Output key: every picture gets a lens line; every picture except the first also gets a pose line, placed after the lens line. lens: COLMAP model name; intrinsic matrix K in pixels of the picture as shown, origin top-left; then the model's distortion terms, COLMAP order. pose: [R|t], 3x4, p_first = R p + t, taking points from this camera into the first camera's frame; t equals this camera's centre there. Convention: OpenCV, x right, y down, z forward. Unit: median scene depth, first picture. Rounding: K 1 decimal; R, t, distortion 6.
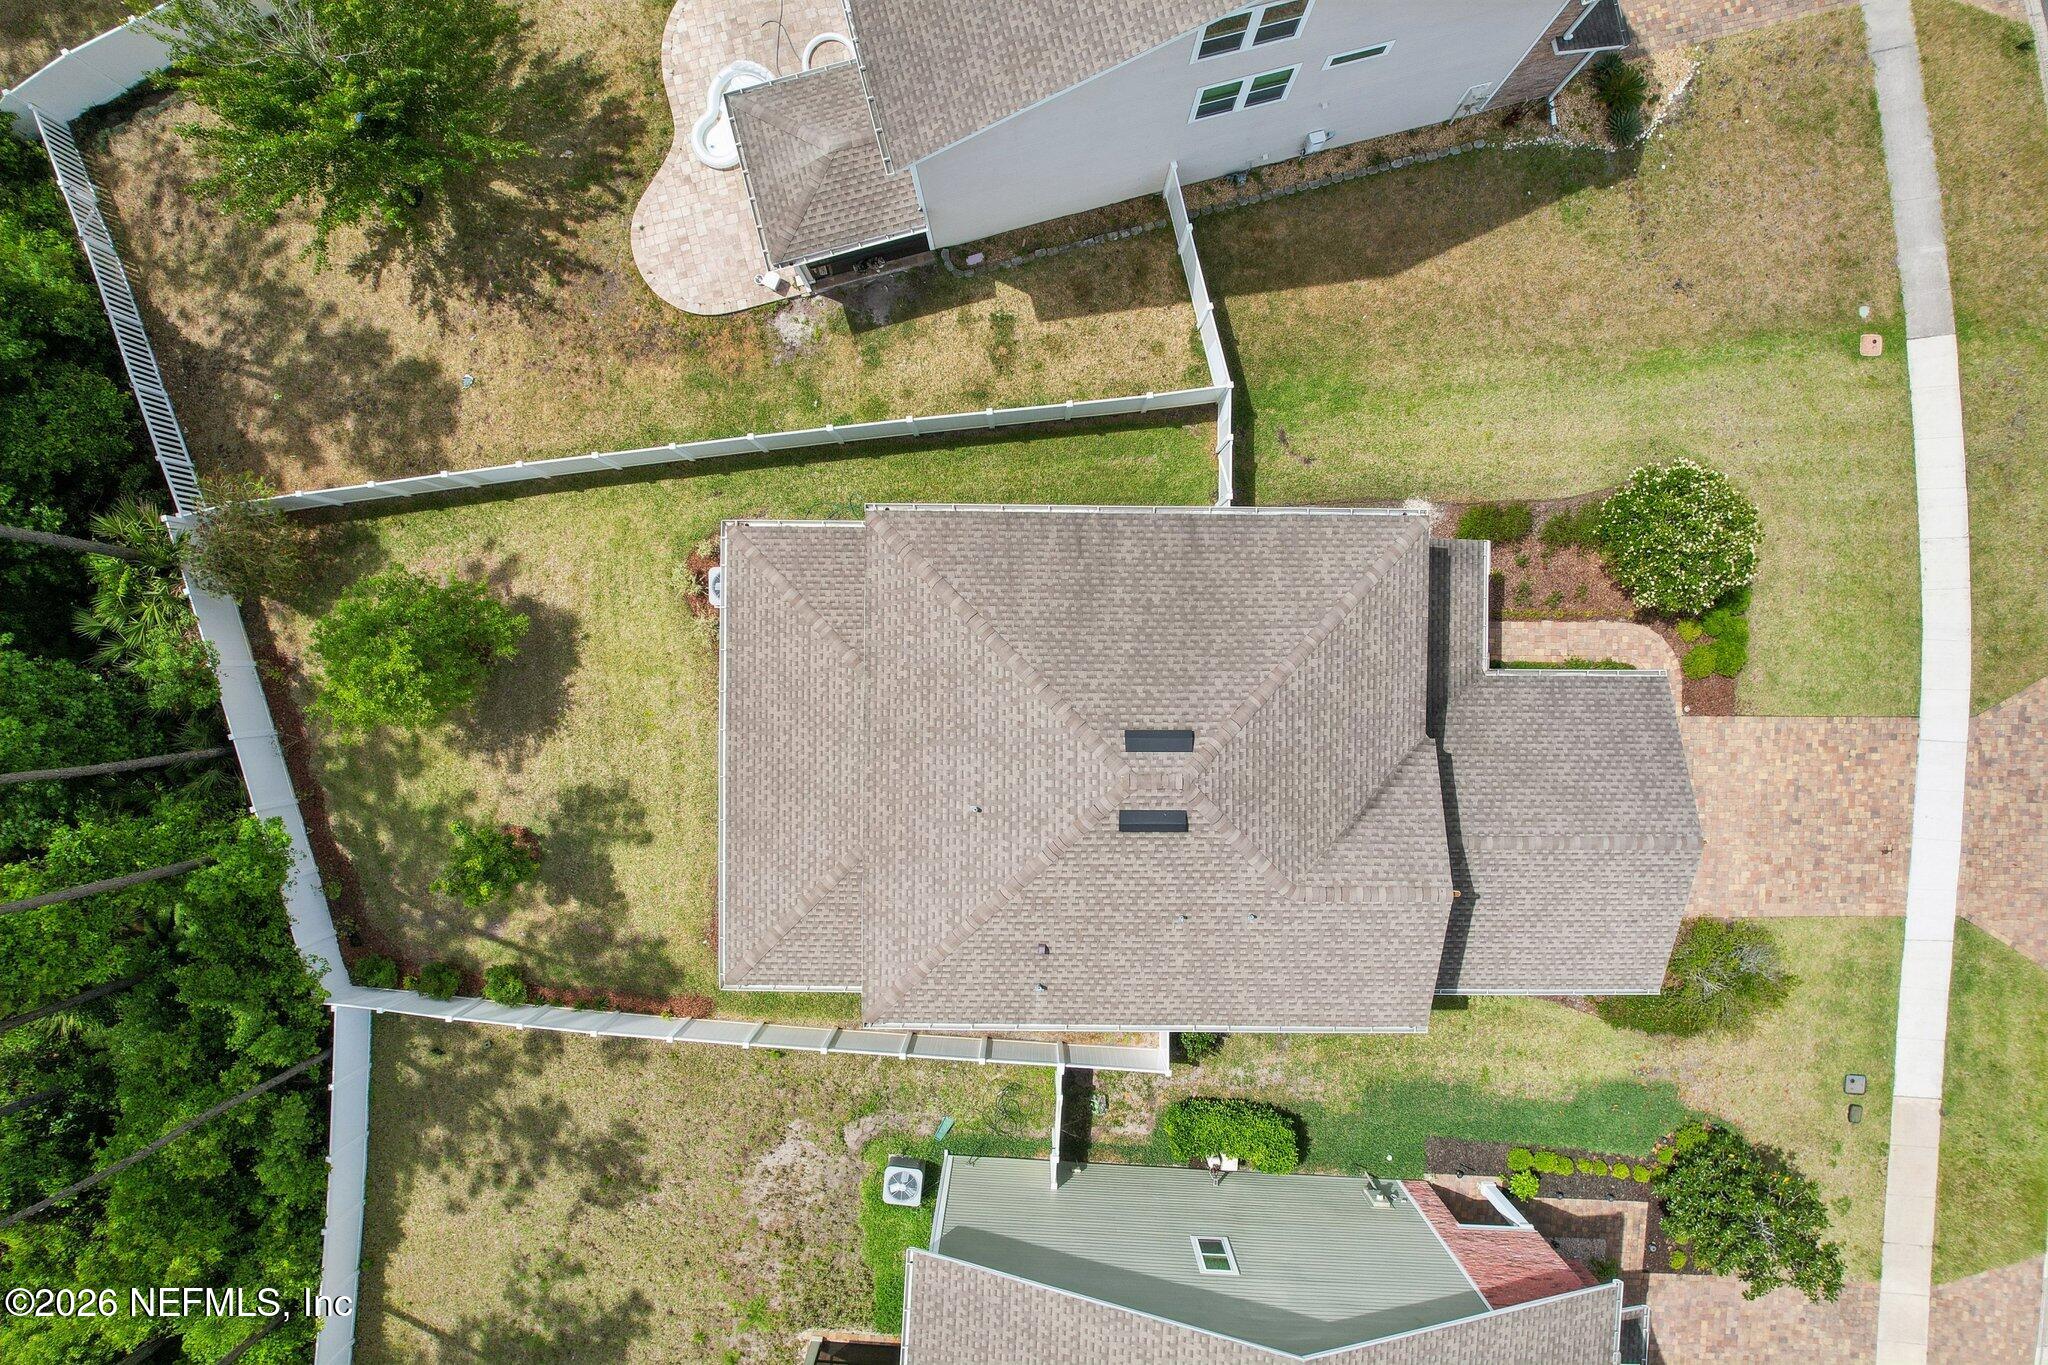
lens RADIAL K [[1316.6, 0, 1016.6], [0, 1316.6, 678.9], [0, 0, 1]] dist [-0.074311, 0.071358]
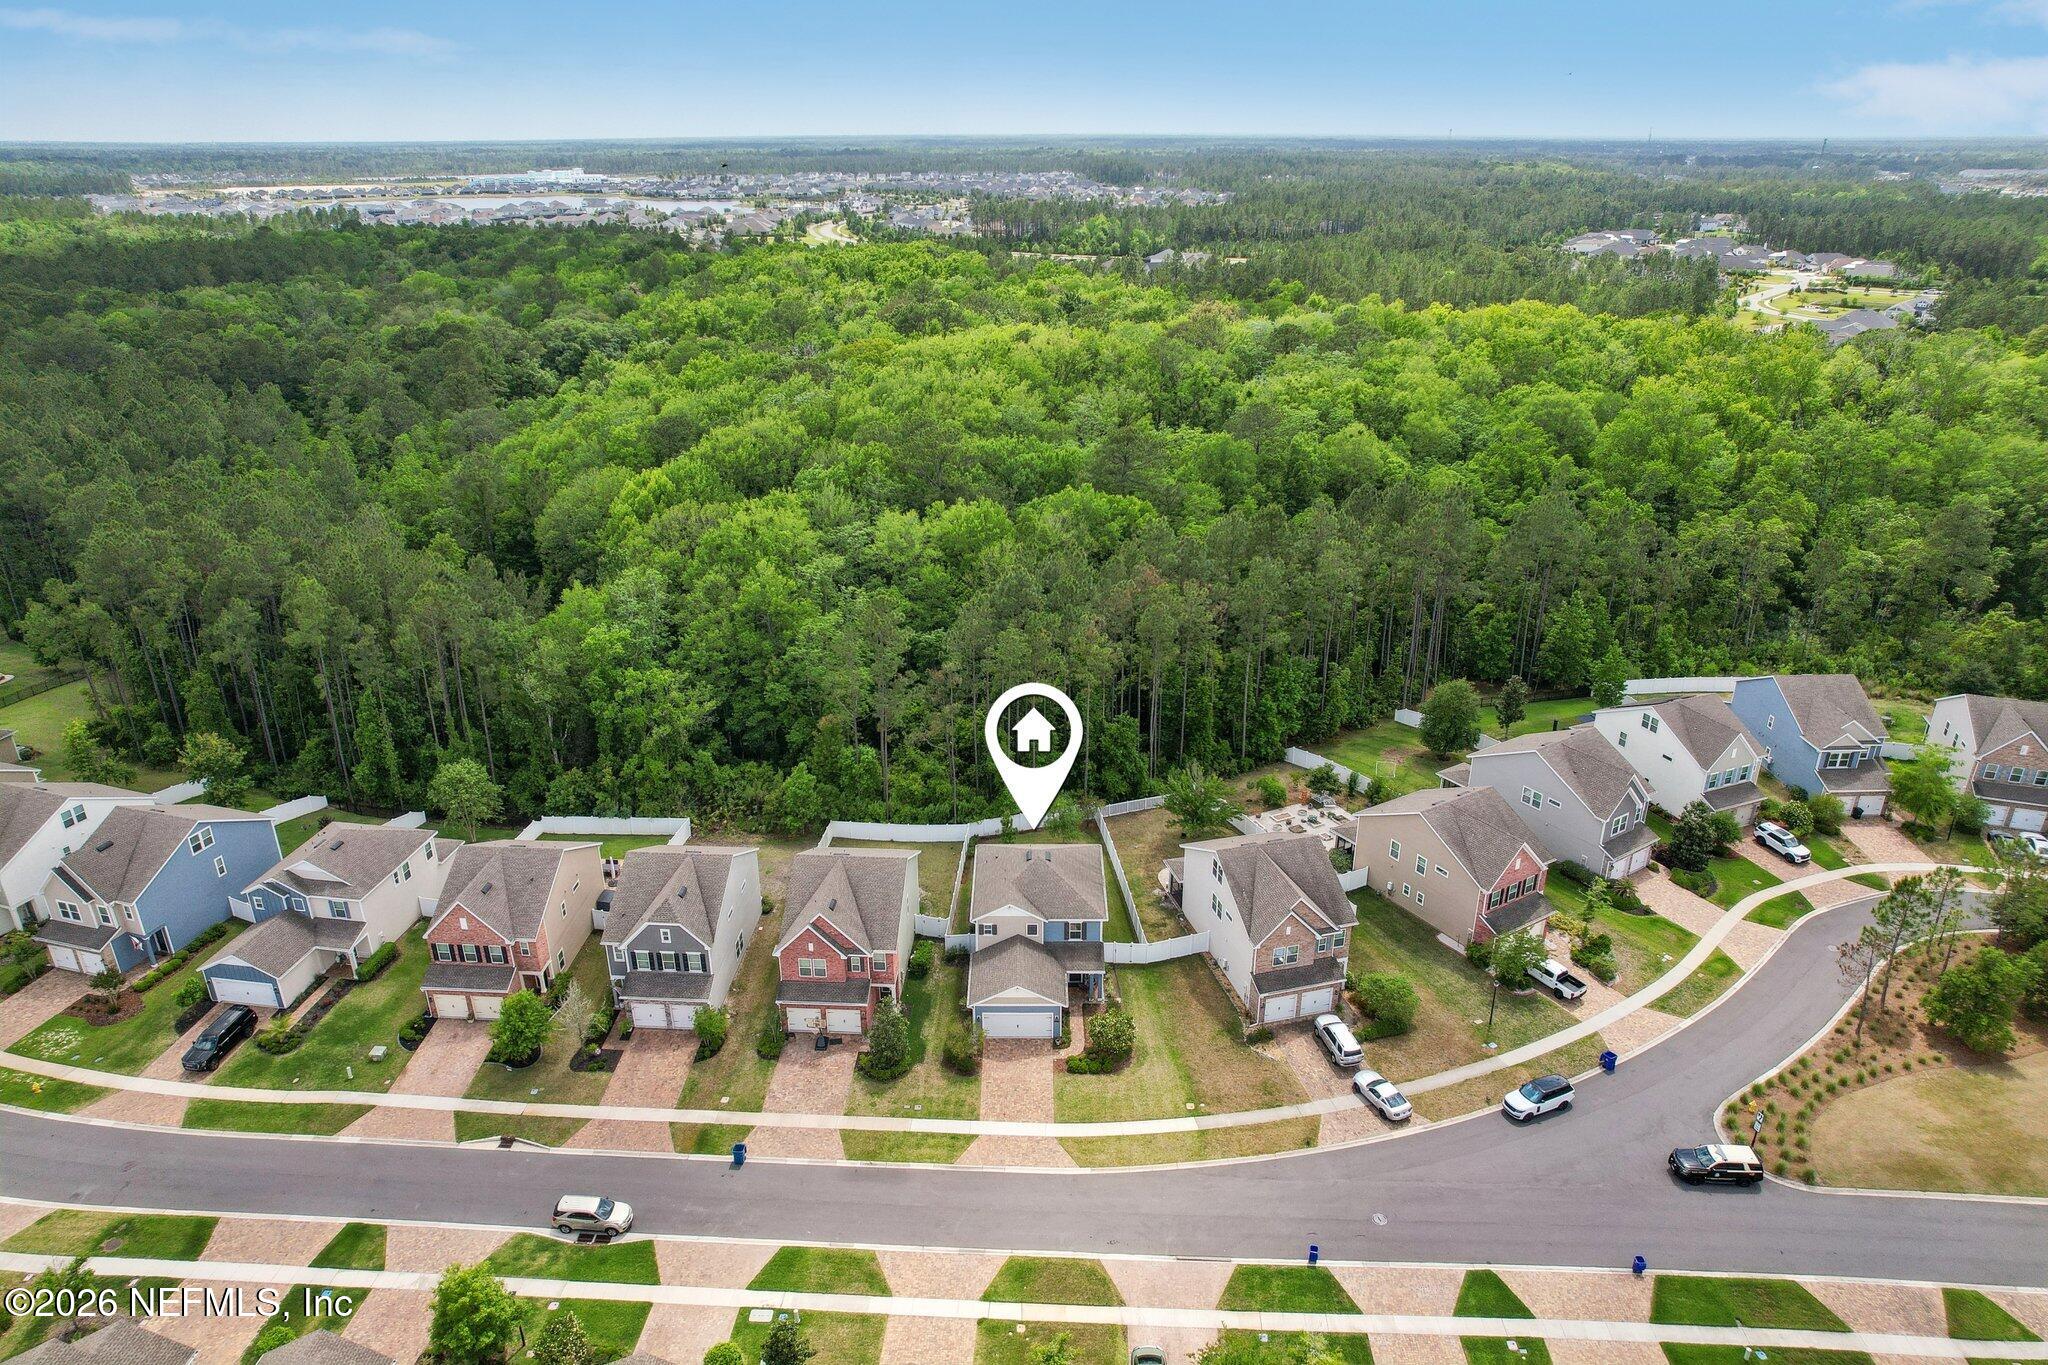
lens RADIAL K [[1316.6, 0, 1016.6], [0, 1316.6, 678.9], [0, 0, 1]] dist [-0.074311, 0.071358]
pose [[0.002660, 0.394797, -0.918765, 2.827266], [-0.999857, -0.014321, -0.009048, 0.145925], [-0.016730, 0.918657, 0.394702, -0.910631]]
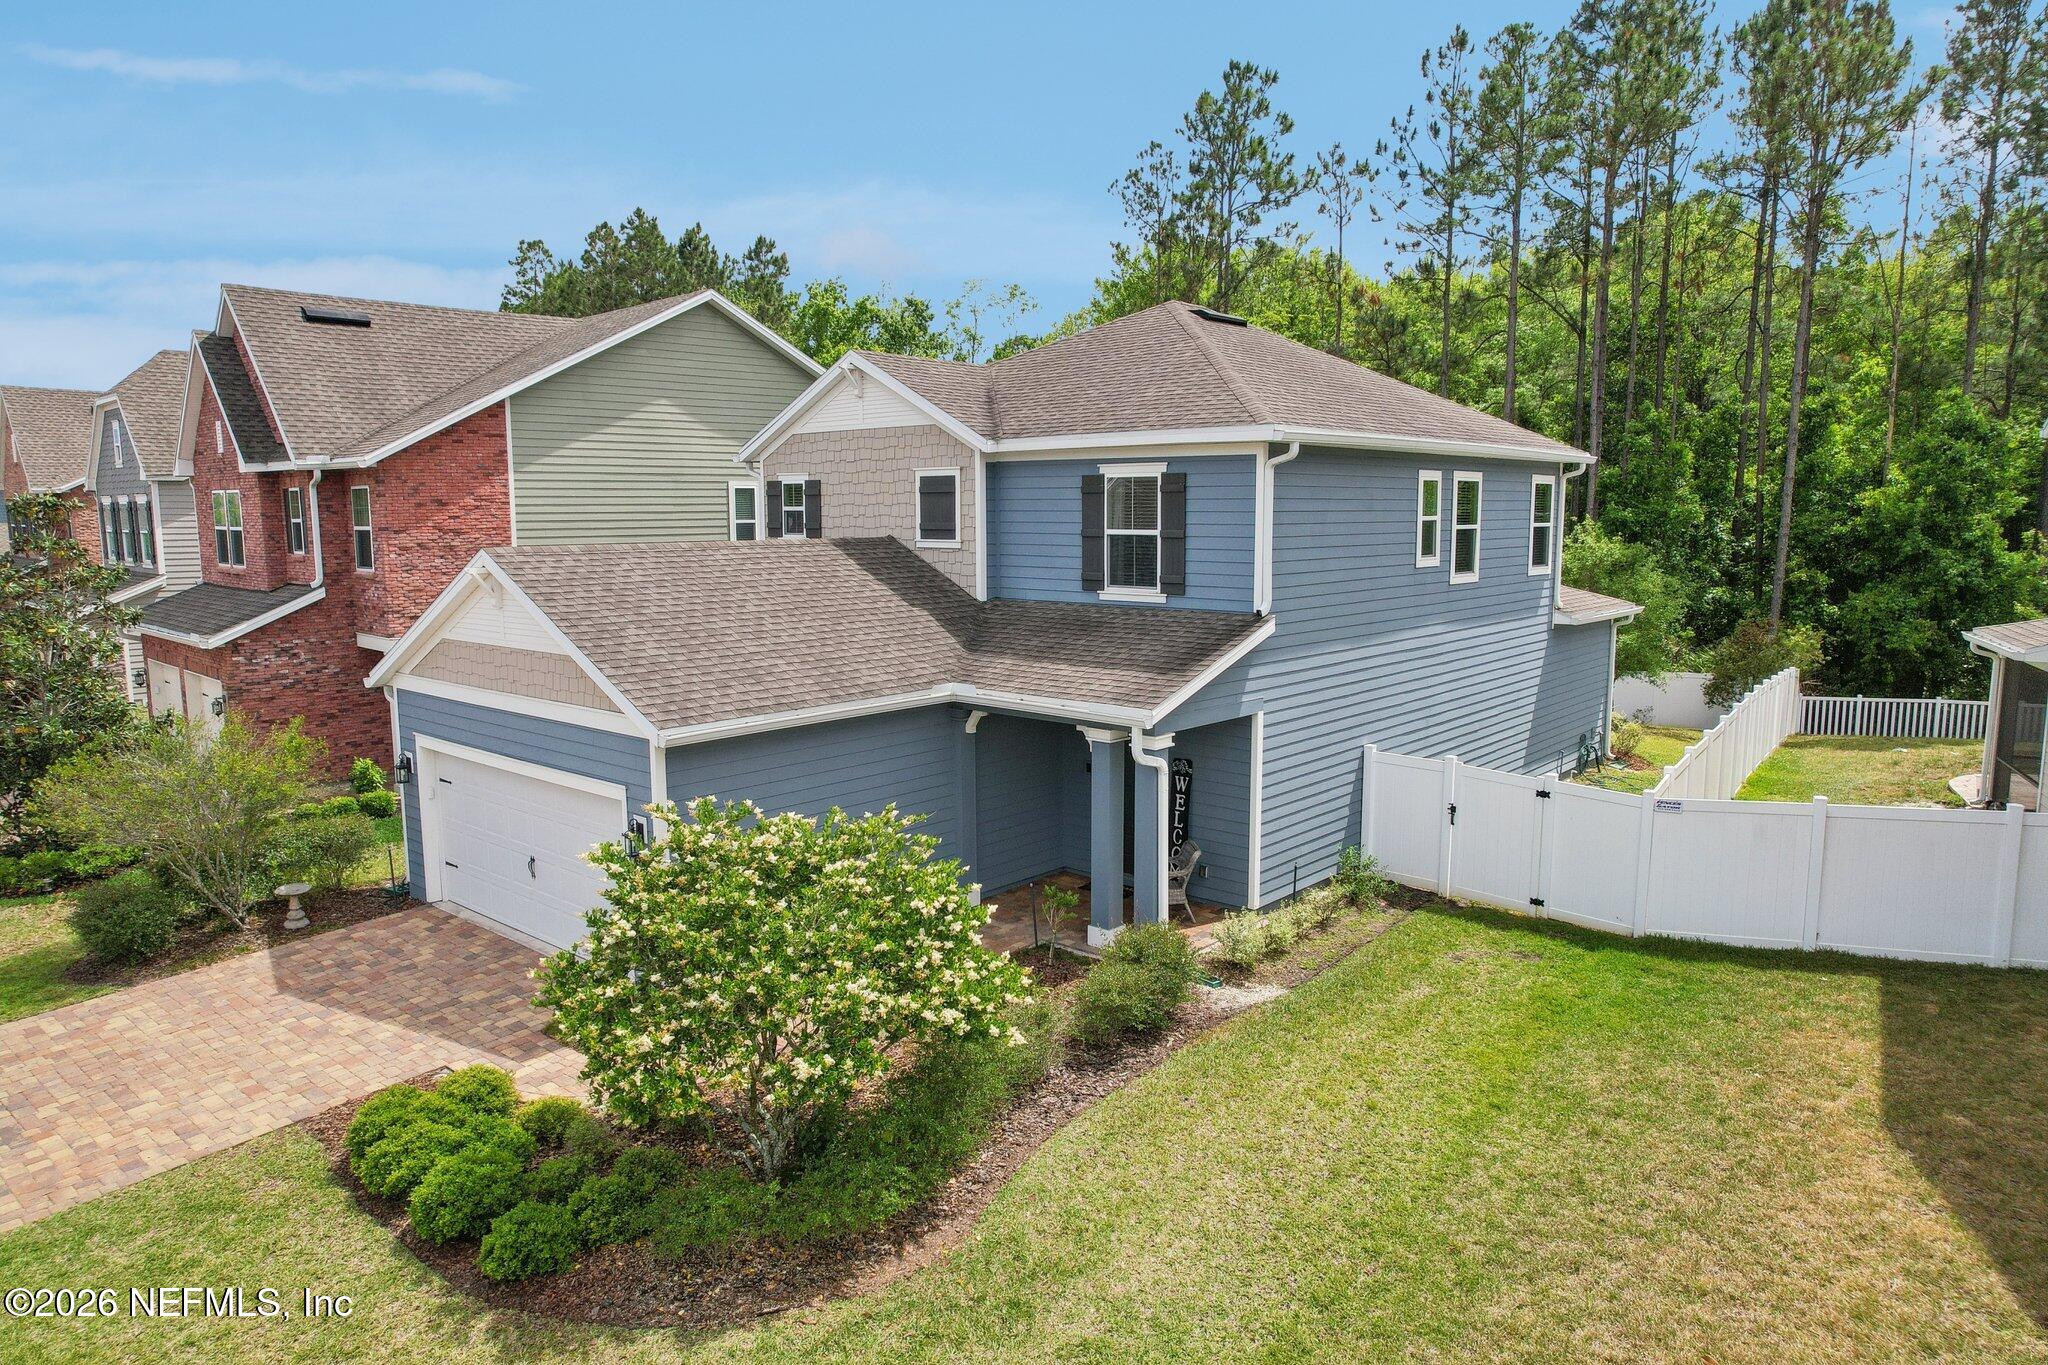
lens RADIAL K [[1316.6, 0, 1016.6], [0, 1316.6, 678.9], [0, 0, 1]] dist [-0.074311, 0.071358]
pose [[-0.657001, 0.104114, -0.746666, 0.676205], [-0.753855, -0.100220, 0.649352, -0.343367], [-0.007224, 0.989503, 0.144332, 0.821702]]
